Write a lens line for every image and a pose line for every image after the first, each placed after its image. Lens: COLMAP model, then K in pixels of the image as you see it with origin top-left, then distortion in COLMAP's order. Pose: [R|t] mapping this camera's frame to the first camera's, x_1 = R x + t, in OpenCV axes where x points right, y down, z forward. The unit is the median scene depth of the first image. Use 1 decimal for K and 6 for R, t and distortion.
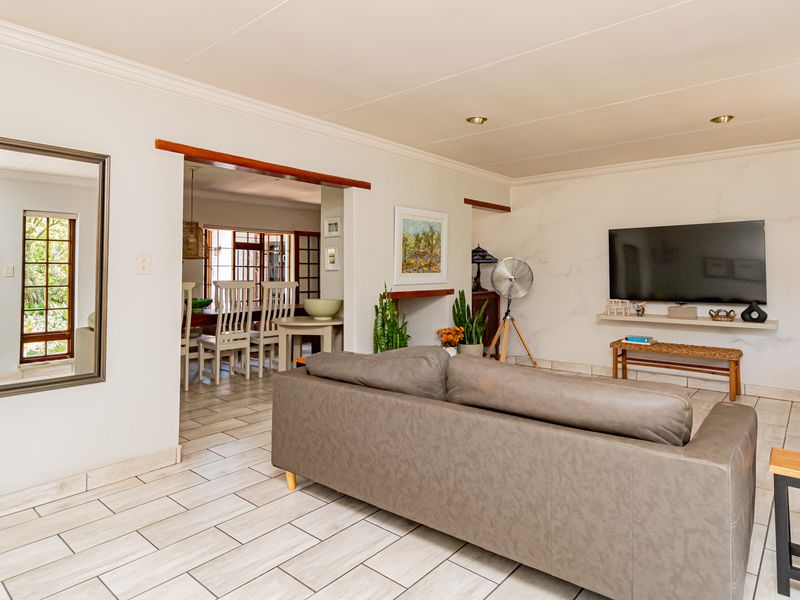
lens RADIAL K [[479.1, 0, 400.0], [0, 479.1, 300.0], [0, 0, 1]] dist [-0.003883, -0.001163]
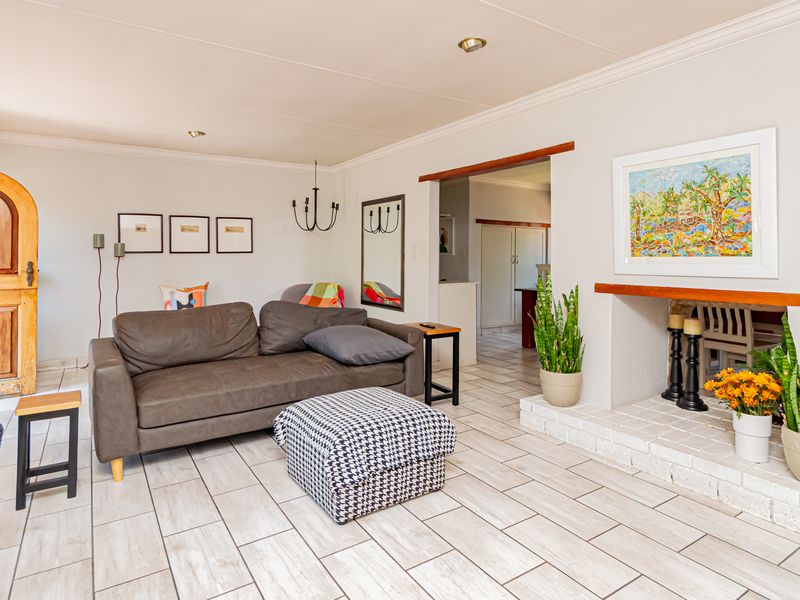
lens RADIAL K [[479.1, 0, 400.0], [0, 479.1, 300.0], [0, 0, 1]] dist [-0.003883, -0.001163]
pose [[-0.274204, 0.068188, -0.959251, 0.690752], [-0.077127, 0.992710, 0.092614, -0.032884], [0.958574, 0.099380, -0.266946, 0.847537]]
